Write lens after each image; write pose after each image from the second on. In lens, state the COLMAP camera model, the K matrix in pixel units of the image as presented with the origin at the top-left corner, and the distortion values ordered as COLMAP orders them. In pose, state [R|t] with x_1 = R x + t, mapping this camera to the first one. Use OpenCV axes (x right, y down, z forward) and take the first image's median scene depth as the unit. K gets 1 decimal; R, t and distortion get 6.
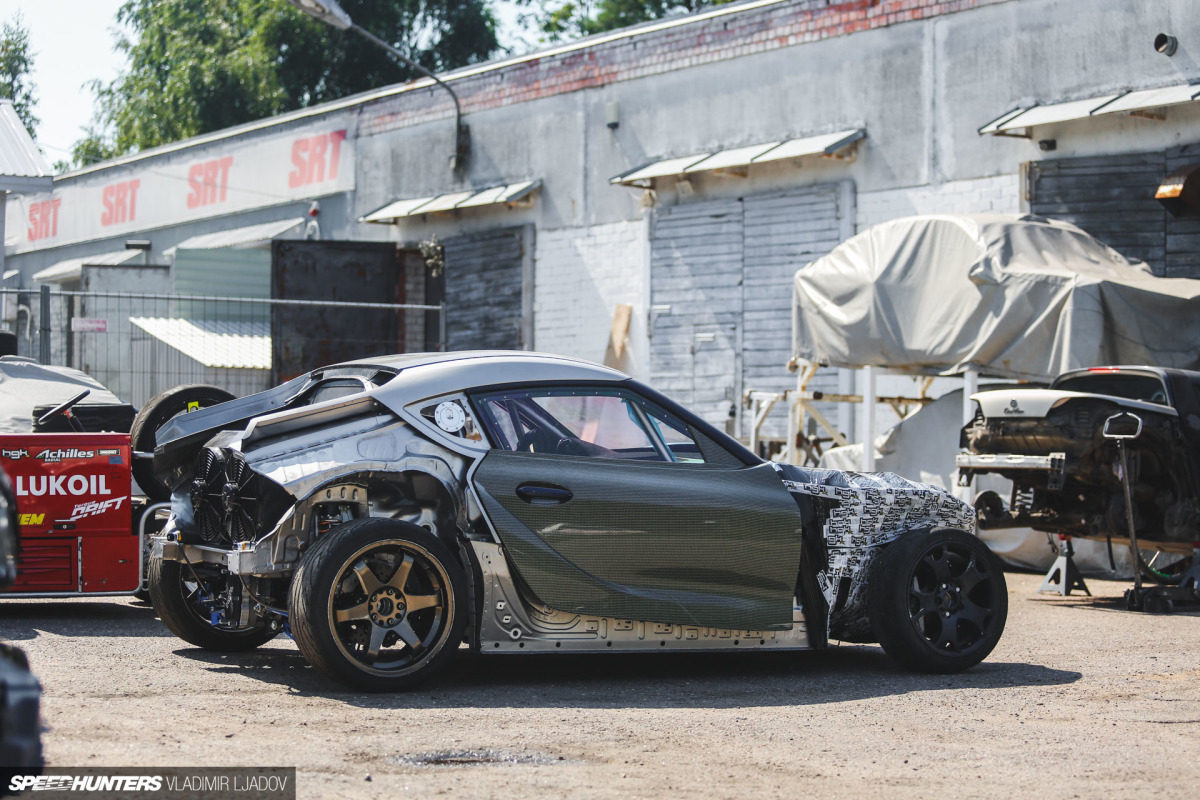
lens RADIAL K [[2471.6, 0, 600.0], [0, 2471.6, 400.0], [0, 0, 1]] dist [-0.021630, -0.220129]
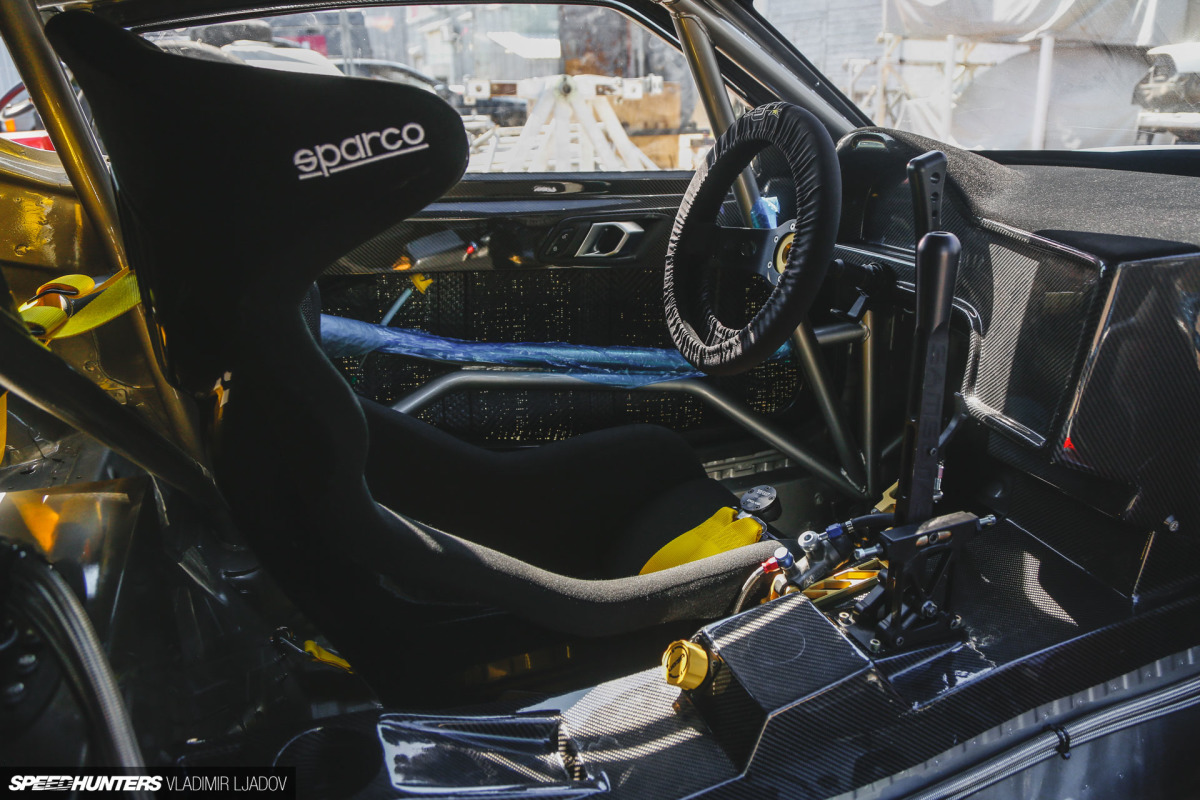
lens RADIAL K [[834.8, 0, 600.0], [0, 834.8, 400.0], [0, 0, 1]] dist [0.000781, -0.032860]
pose [[0.991274, 0.027178, -0.128984, -0.015499], [0.021225, 0.932836, 0.359676, 0.003782], [0.130096, -0.359275, 0.924119, 0.404504]]
